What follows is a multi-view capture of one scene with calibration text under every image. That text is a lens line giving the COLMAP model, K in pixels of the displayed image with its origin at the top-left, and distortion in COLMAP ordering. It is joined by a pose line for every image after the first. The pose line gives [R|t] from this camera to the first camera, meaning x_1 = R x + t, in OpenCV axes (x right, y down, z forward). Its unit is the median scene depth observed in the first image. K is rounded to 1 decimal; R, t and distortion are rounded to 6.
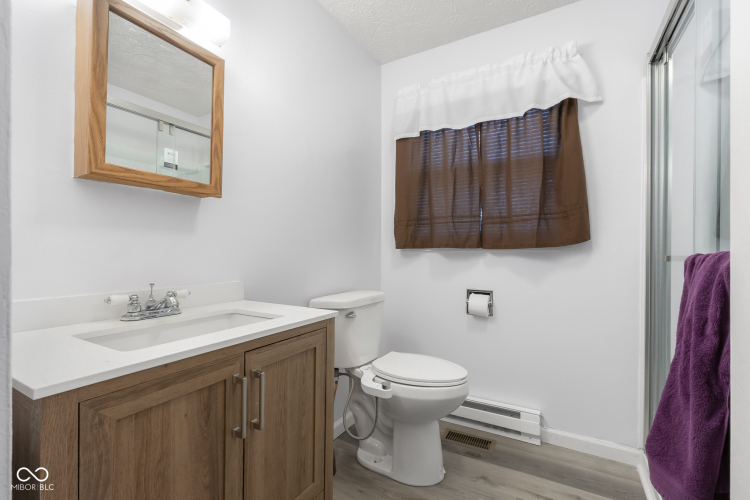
lens RADIAL K [[333.7, 0, 375.1], [0, 333.7, 251.7], [0, 0, 1]] dist [-0.004090, 0.001238]
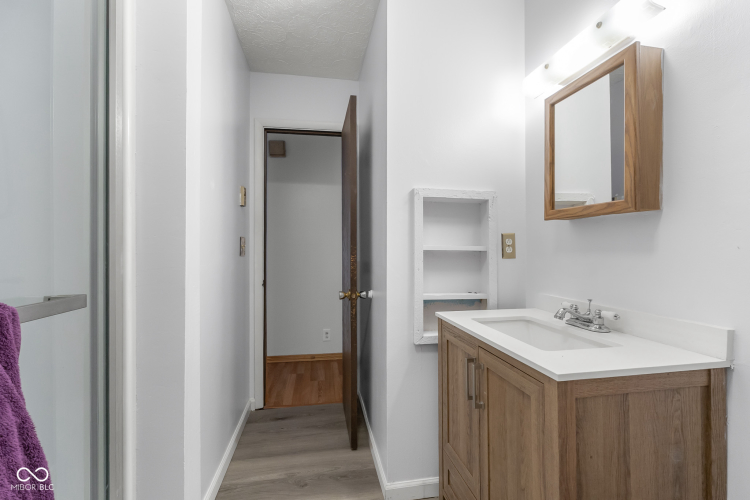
lens RADIAL K [[333.7, 0, 375.8], [0, 333.7, 249.5], [0, 0, 1]] dist [-0.004090, 0.001238]
pose [[-0.771656, -0.010474, -0.635953, 0.699388], [-0.003384, 0.999918, -0.012362, -0.066163], [0.636031, -0.007387, -0.771628, 1.547189]]
